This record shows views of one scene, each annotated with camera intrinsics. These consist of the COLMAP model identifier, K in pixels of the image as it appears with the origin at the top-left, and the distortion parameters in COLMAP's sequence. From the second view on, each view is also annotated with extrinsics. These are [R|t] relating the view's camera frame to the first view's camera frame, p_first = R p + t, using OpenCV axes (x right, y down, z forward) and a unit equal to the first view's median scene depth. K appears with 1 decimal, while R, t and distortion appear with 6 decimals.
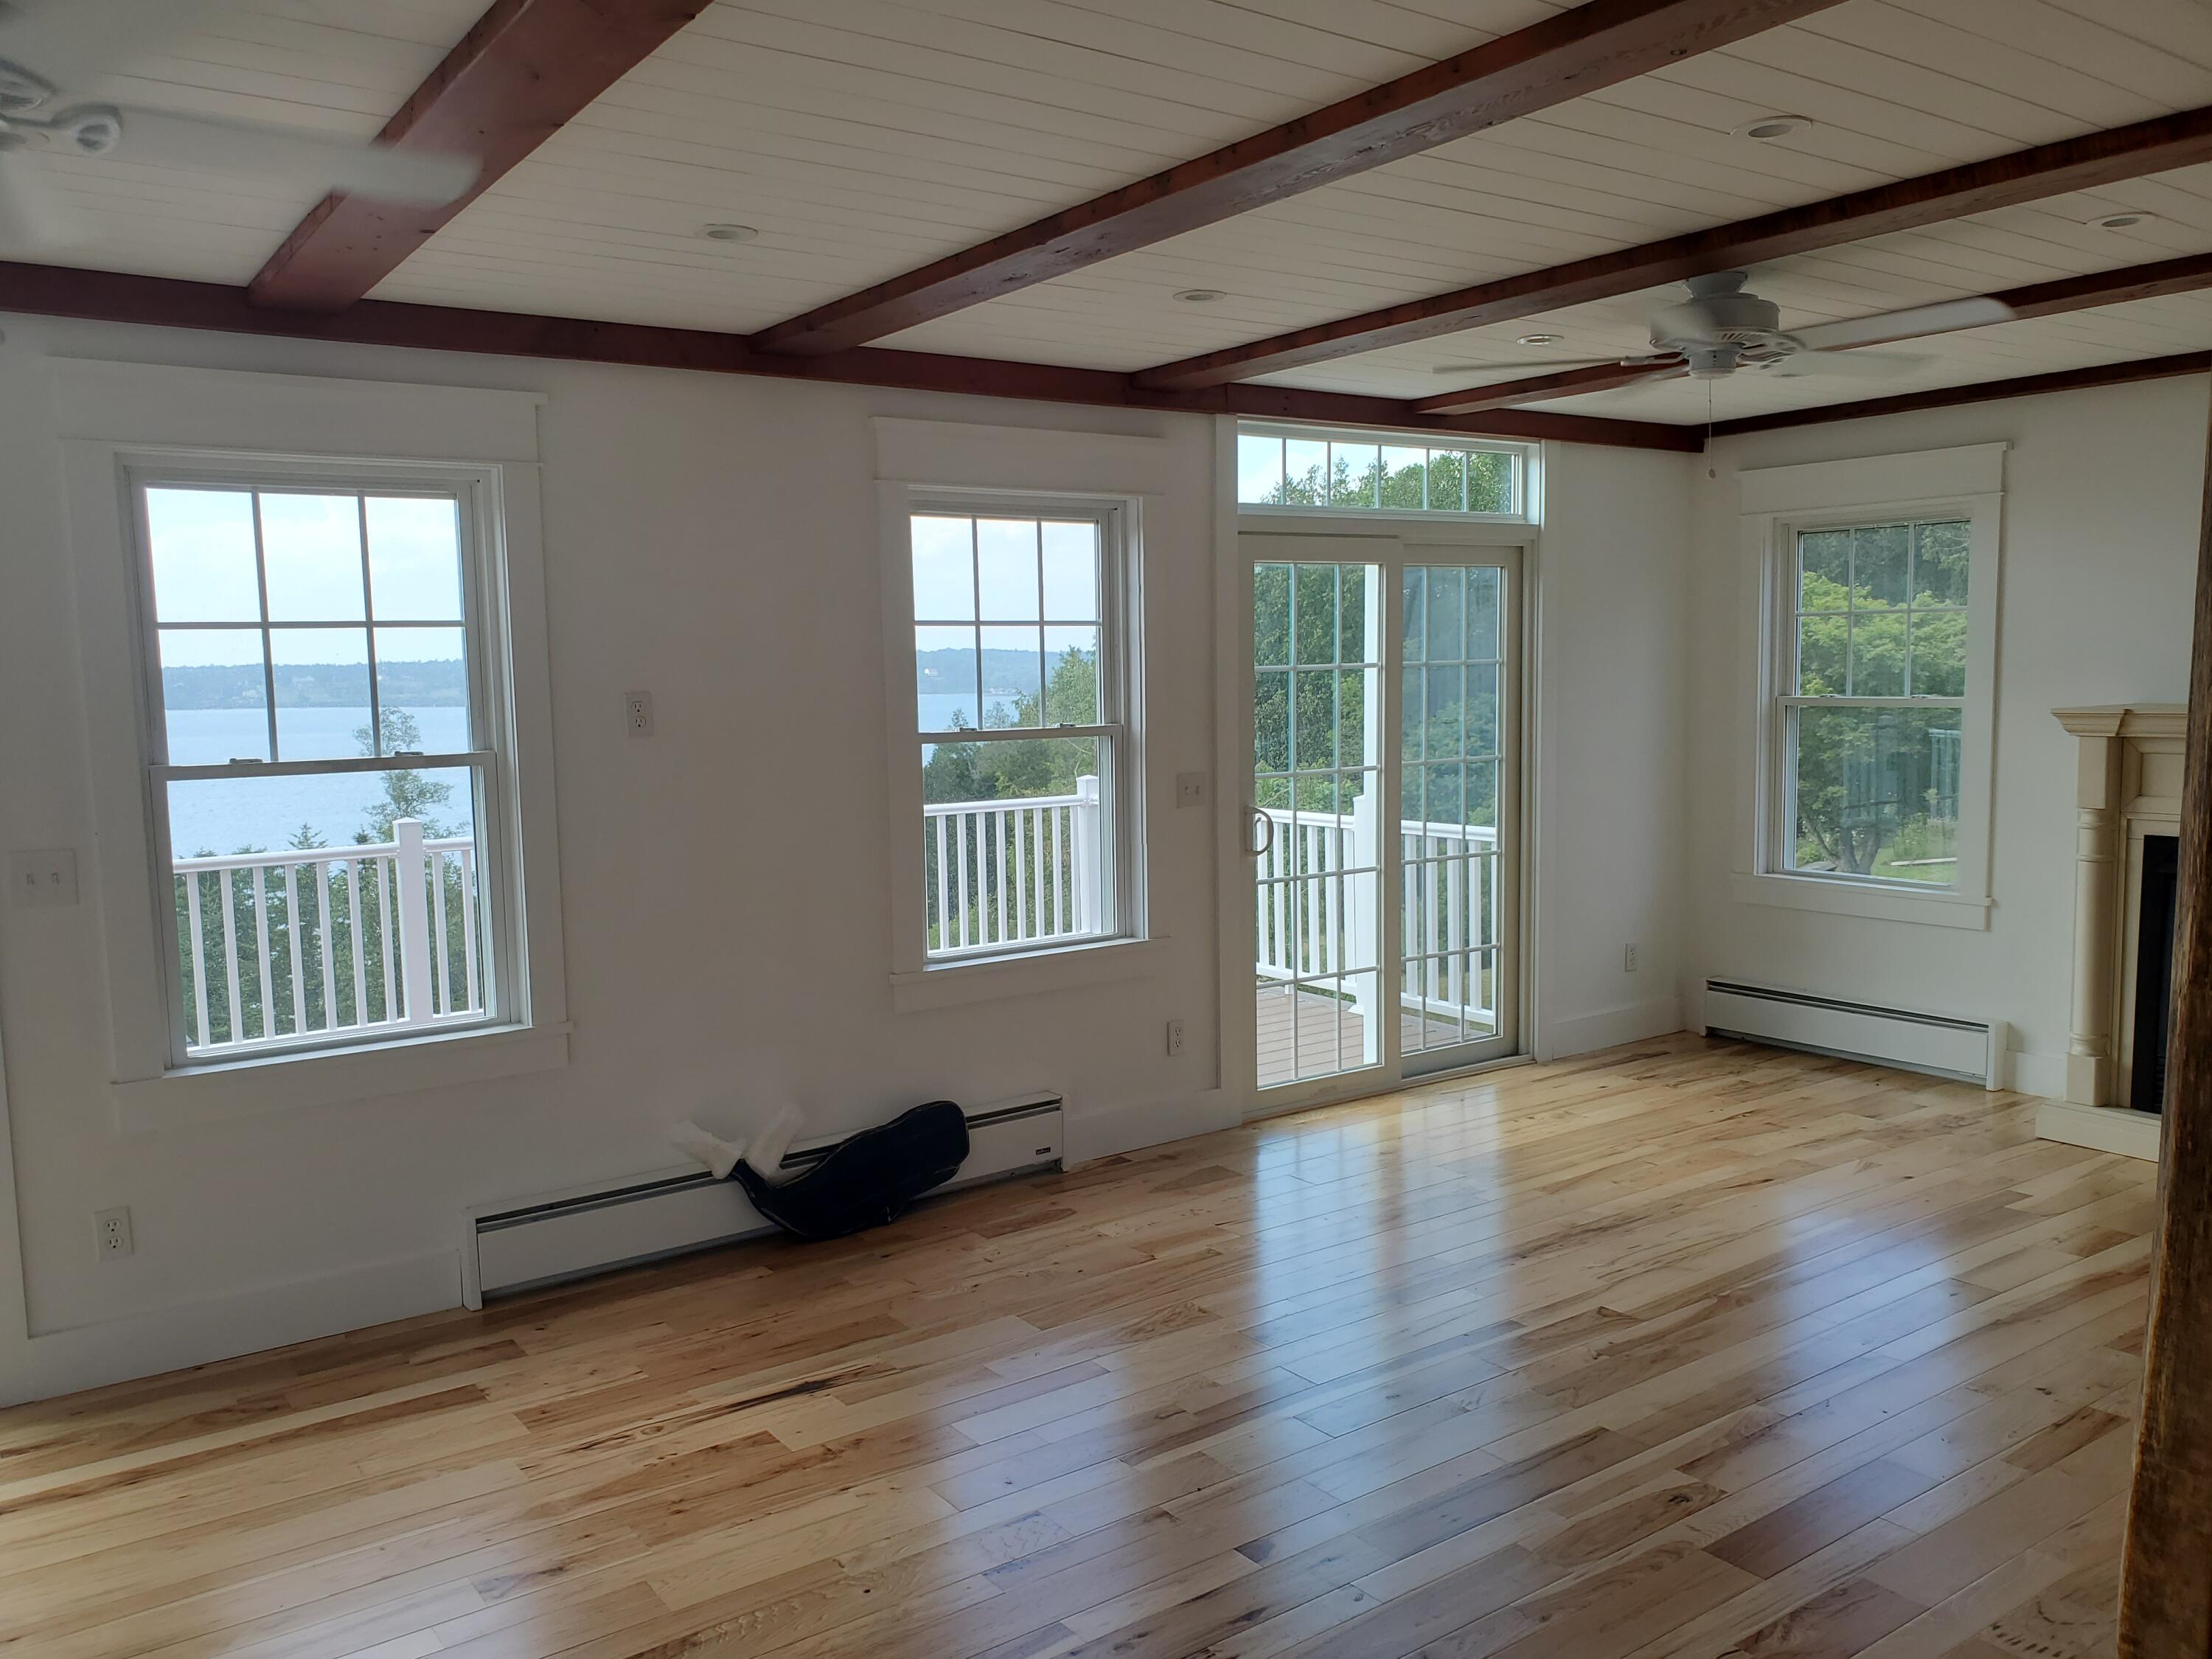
lens RADIAL K [[1686.4, 0, 1106.0], [0, 1686.4, 829.5], [0, 0, 1]] dist [-0.008550, 0.083215]
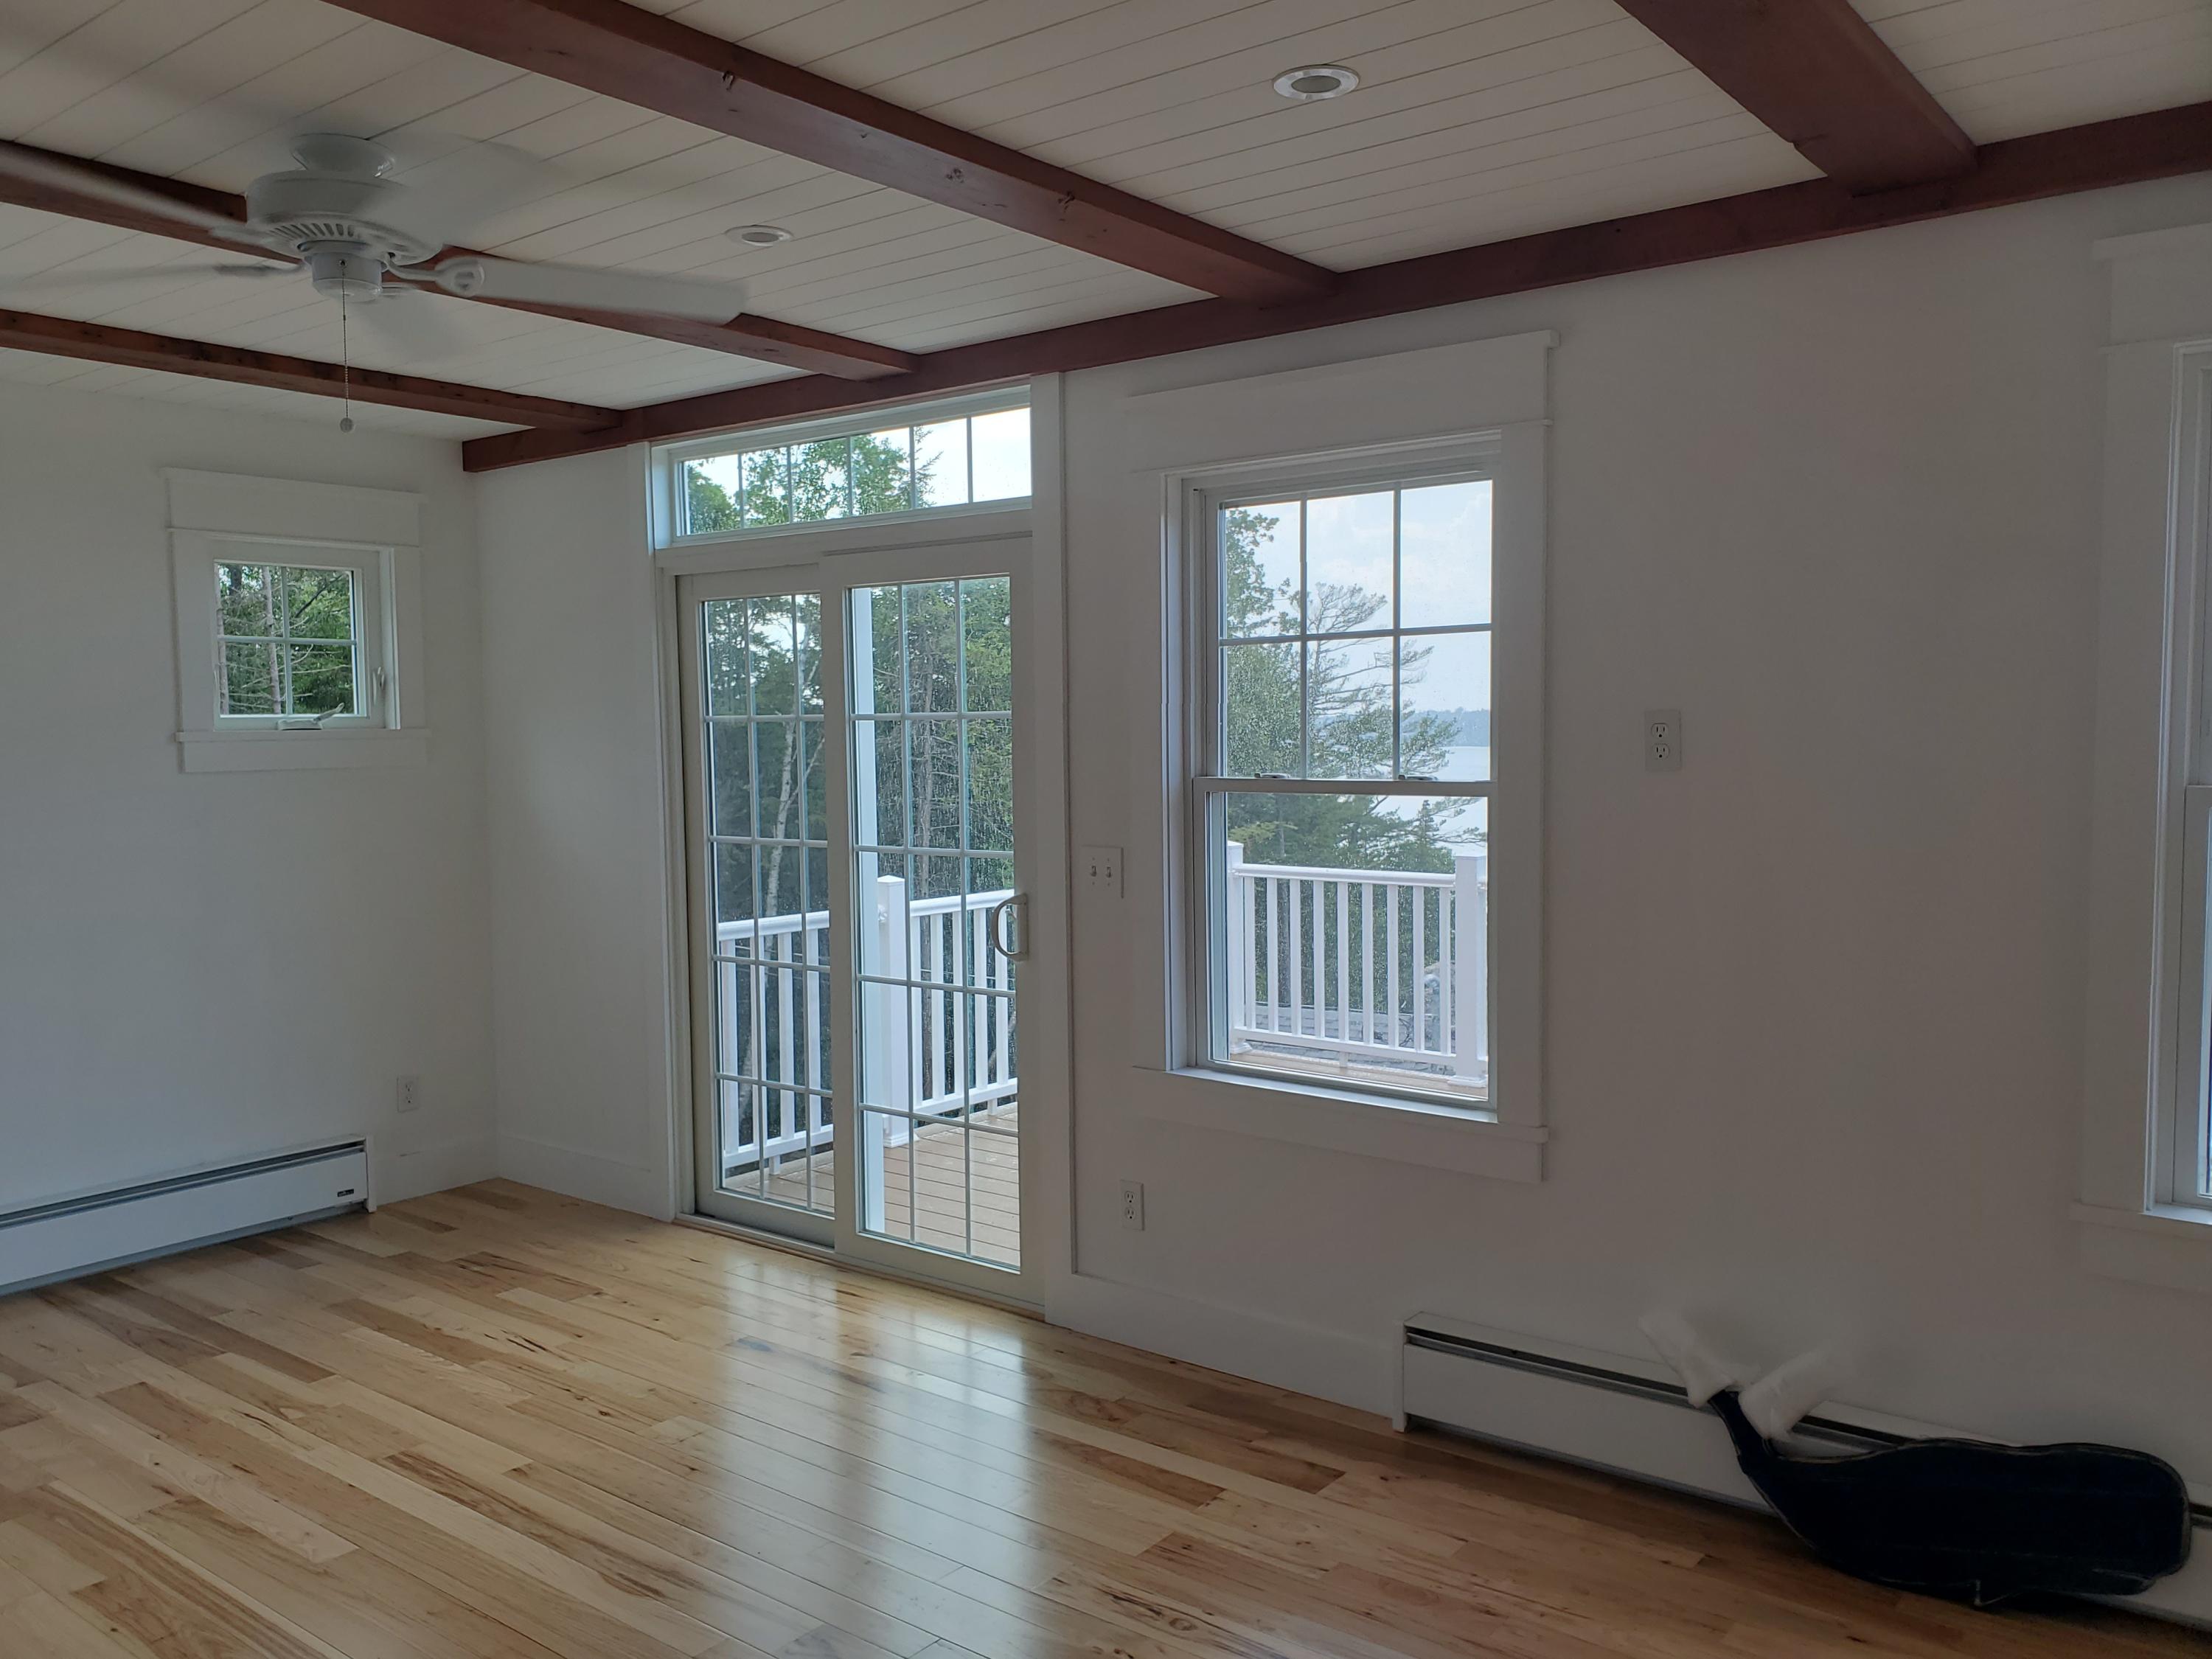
lens RADIAL K [[1758.1, 0, 1106.0], [0, 1758.1, 829.5], [0, 0, 1]] dist [-0.003790, 0.058994]
pose [[0.299078, 0.076822, -0.951131, 0.404202], [-0.091957, 0.994435, 0.051404, -0.049696], [0.949787, 0.072090, 0.304478, 0.565832]]
